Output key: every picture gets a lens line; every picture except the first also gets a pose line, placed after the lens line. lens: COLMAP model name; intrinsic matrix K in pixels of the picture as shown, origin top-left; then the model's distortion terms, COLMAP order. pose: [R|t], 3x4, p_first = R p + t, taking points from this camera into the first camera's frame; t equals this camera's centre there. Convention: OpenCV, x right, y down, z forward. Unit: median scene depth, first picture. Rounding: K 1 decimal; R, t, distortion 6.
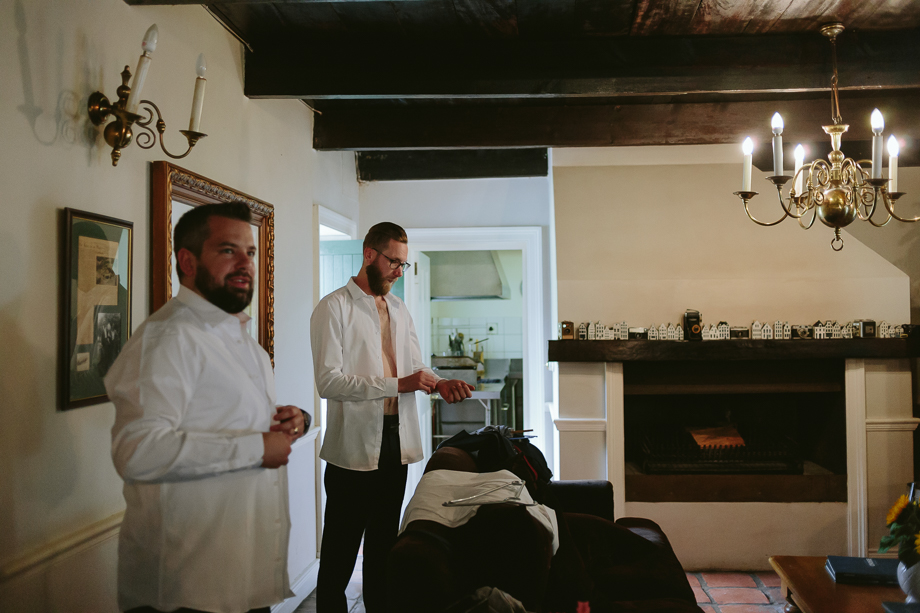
lens RADIAL K [[982.5, 0, 469.5], [0, 982.5, 306.8], [0, 0, 1]] dist [-0.013592, -0.000952]
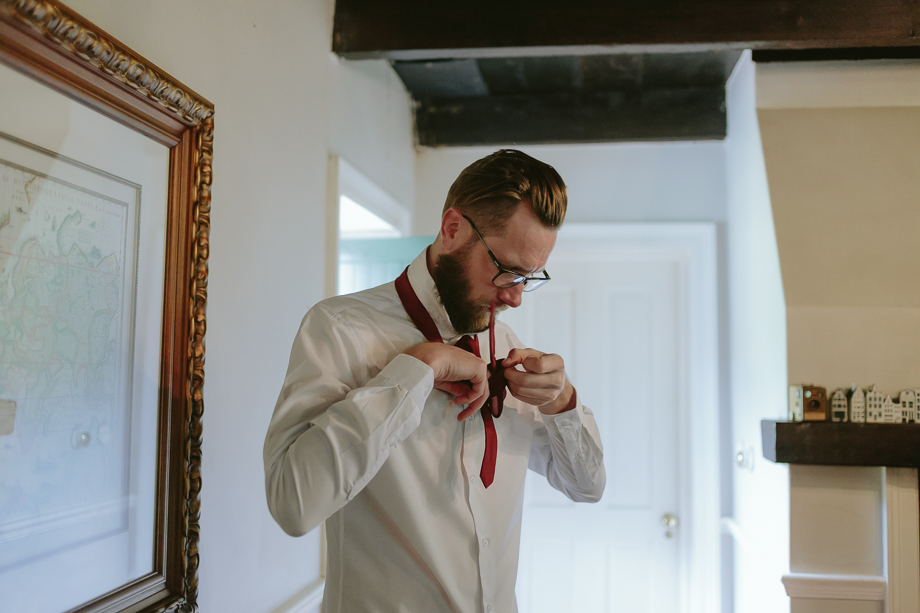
lens RADIAL K [[982.5, 0, 469.5], [0, 982.5, 306.8], [0, 0, 1]] dist [-0.013592, -0.000952]
pose [[0.998344, 0.018510, -0.054471, -0.051855], [-0.021036, 0.998712, -0.046174, 0.001374], [0.053546, 0.047244, 0.997447, 0.474393]]
